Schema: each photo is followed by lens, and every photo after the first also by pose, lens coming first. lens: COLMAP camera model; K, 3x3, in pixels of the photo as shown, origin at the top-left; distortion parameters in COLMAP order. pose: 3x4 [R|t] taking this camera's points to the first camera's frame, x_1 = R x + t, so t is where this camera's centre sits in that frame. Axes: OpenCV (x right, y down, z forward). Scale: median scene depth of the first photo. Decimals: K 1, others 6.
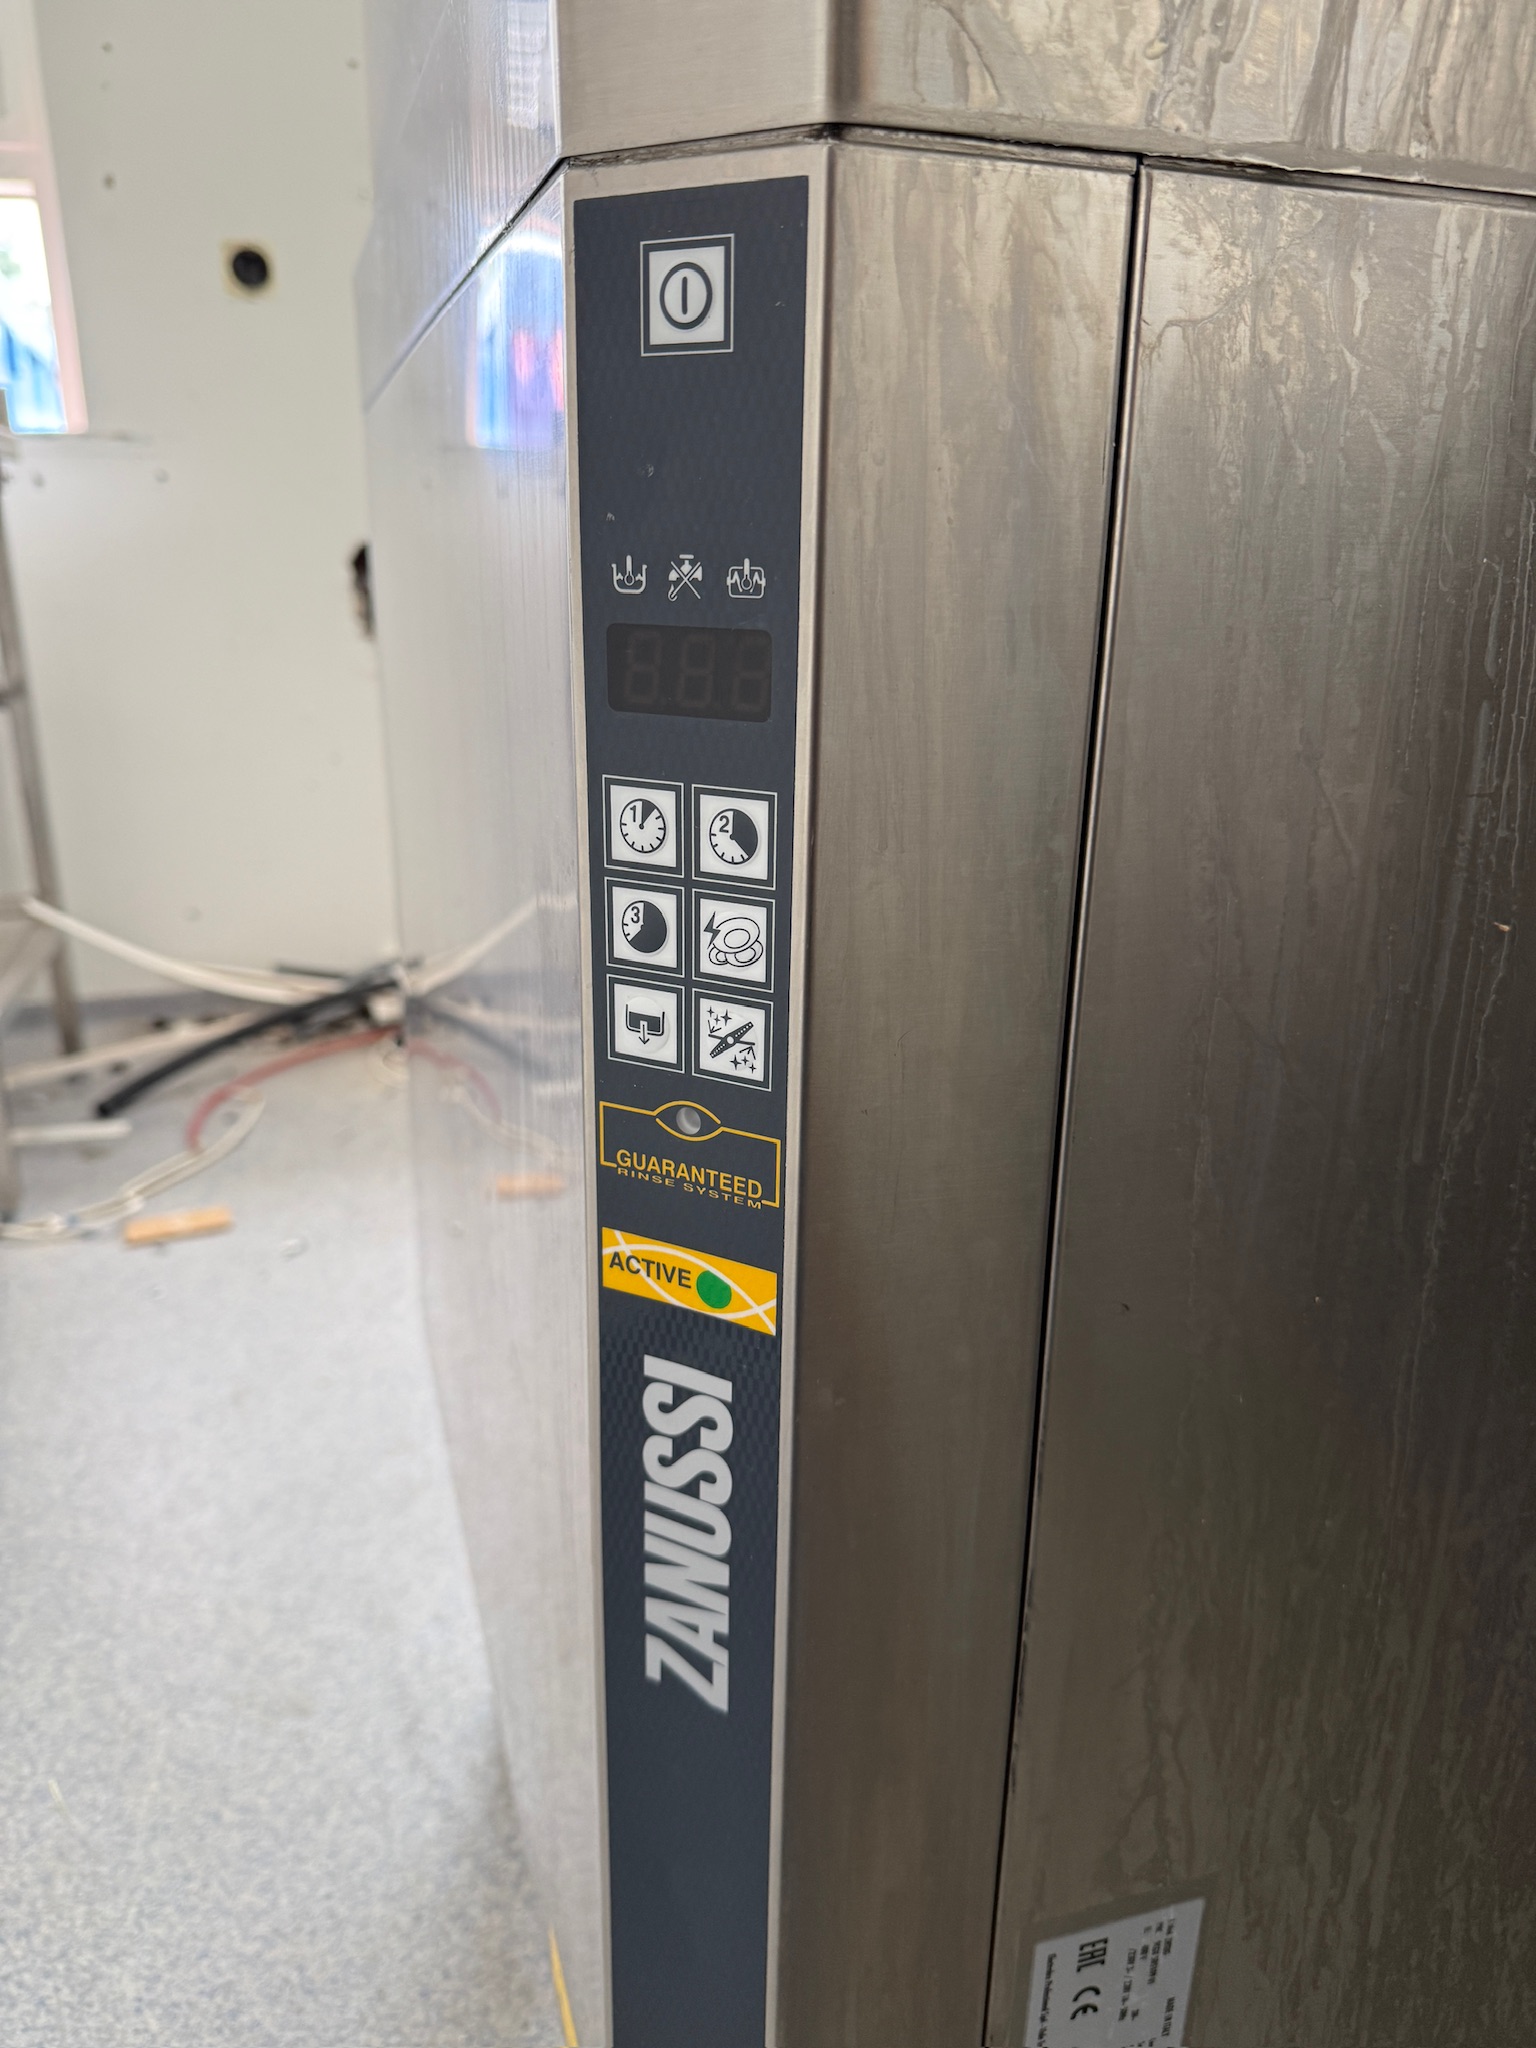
lens RADIAL K [[1449.5, 0, 768.0], [0, 1449.5, 1024.0], [0, 0, 1]] dist [0.003102, -0.007913]
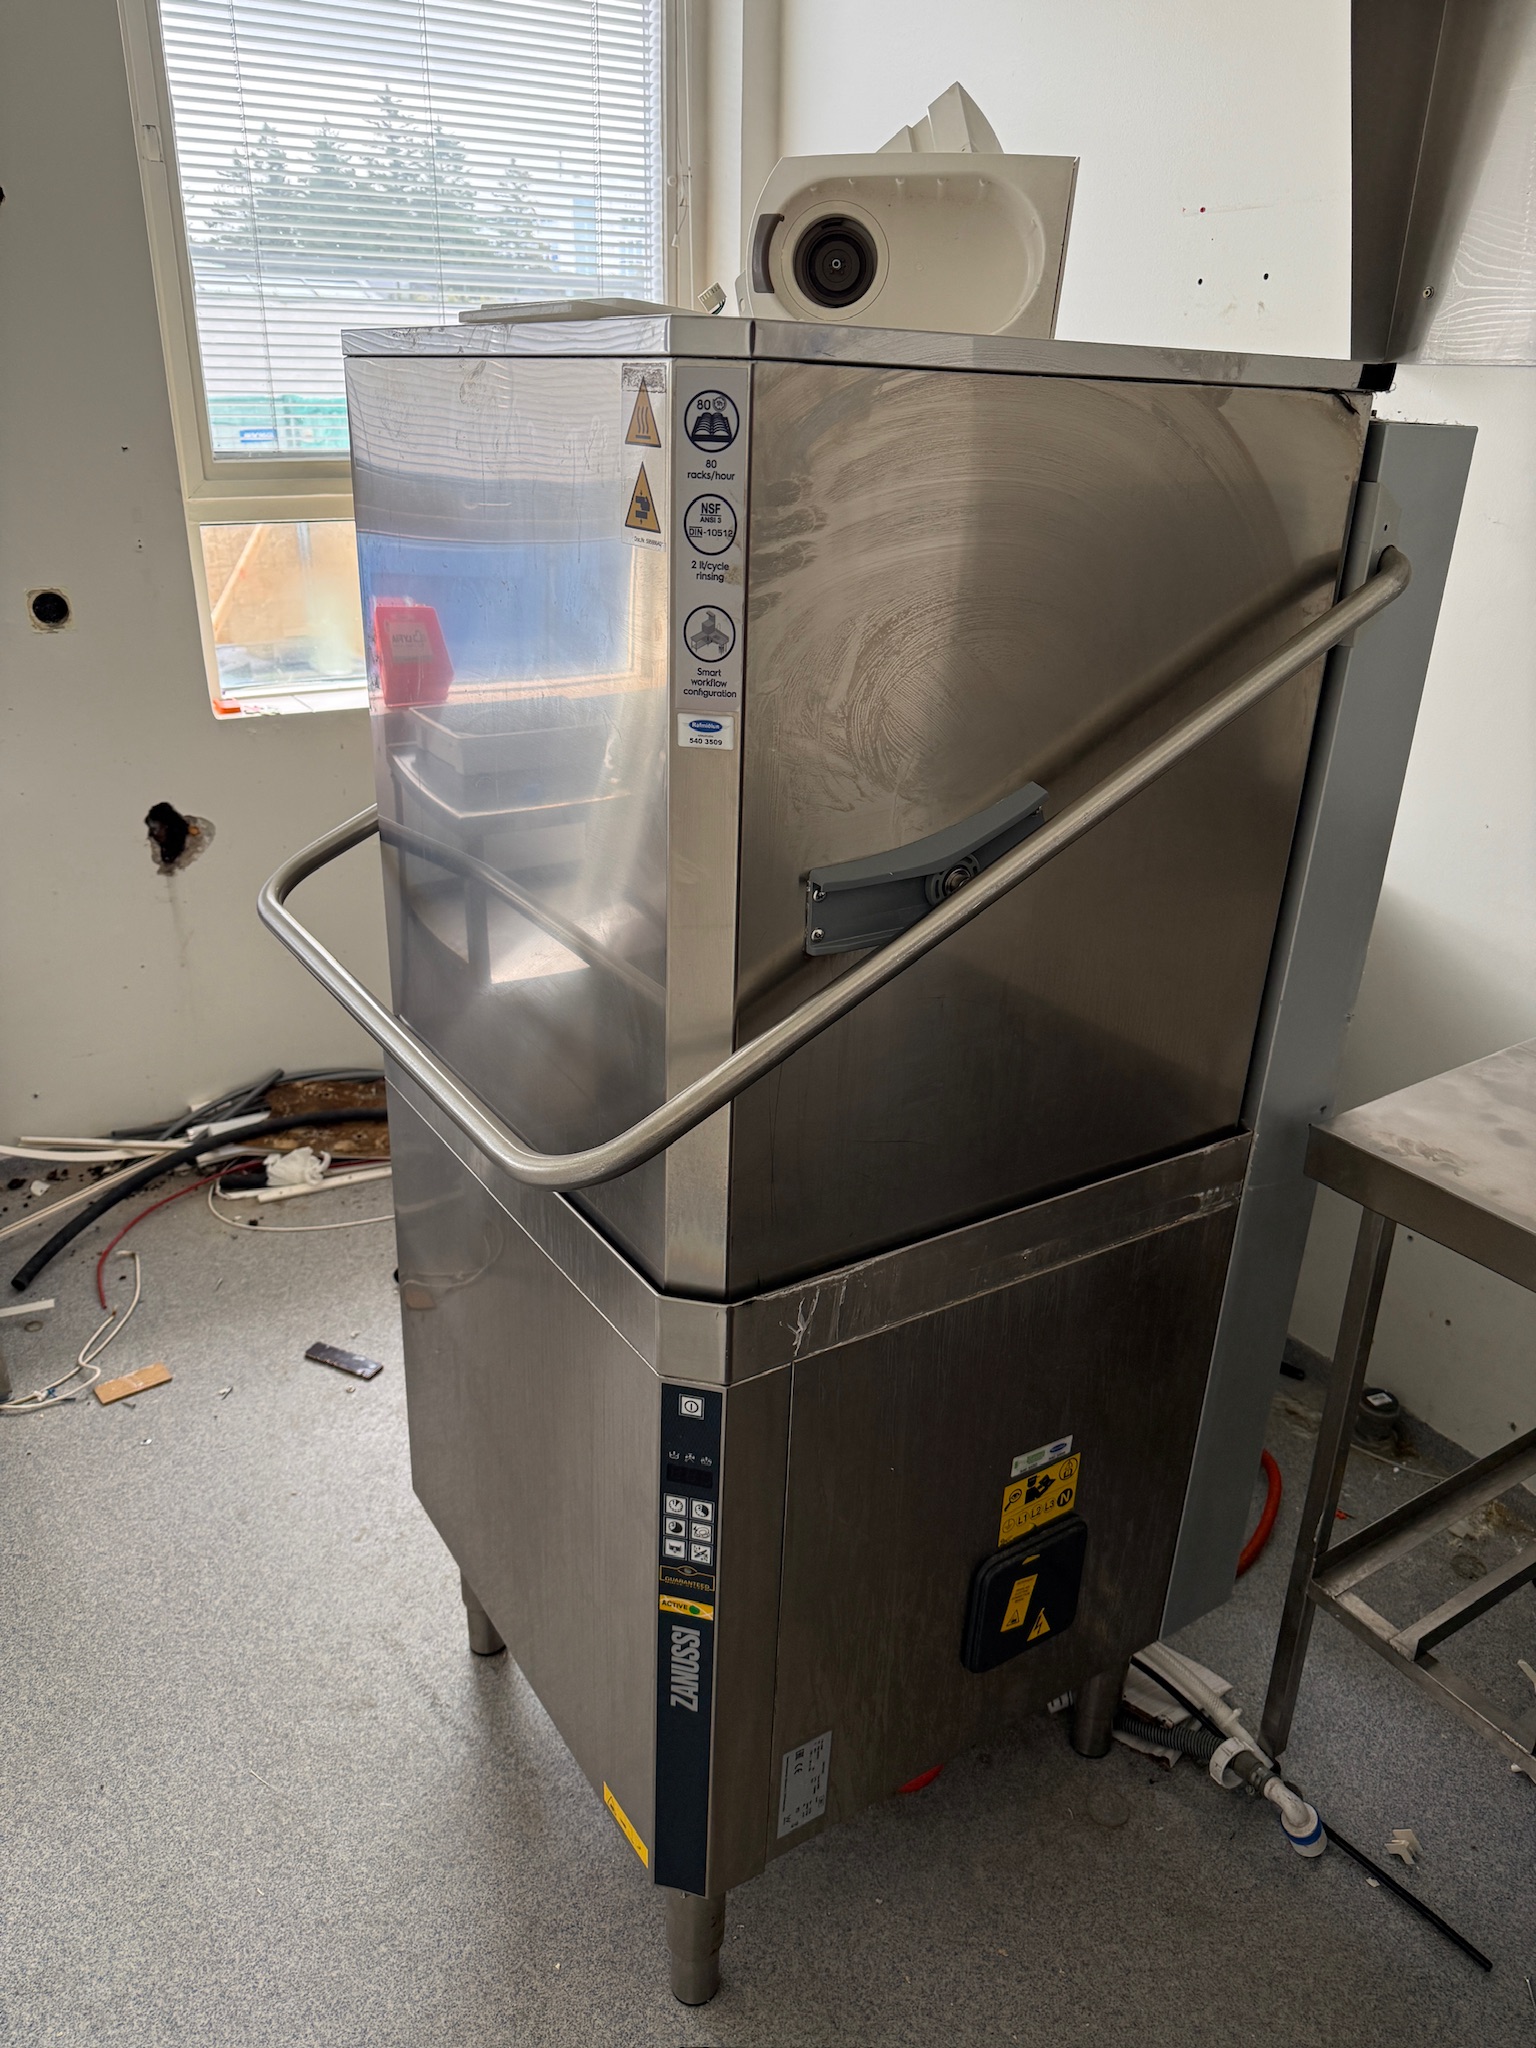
lens RADIAL K [[1429.0, 0, 768.0], [0, 1429.0, 1024.0], [0, 0, 1]] dist [0.011935, 0.004409]
pose [[0.964249, -0.081049, 0.252301, -0.529989], [0.052775, 0.991742, 0.116888, -1.379990], [-0.259691, -0.099394, 0.960563, -1.932460]]
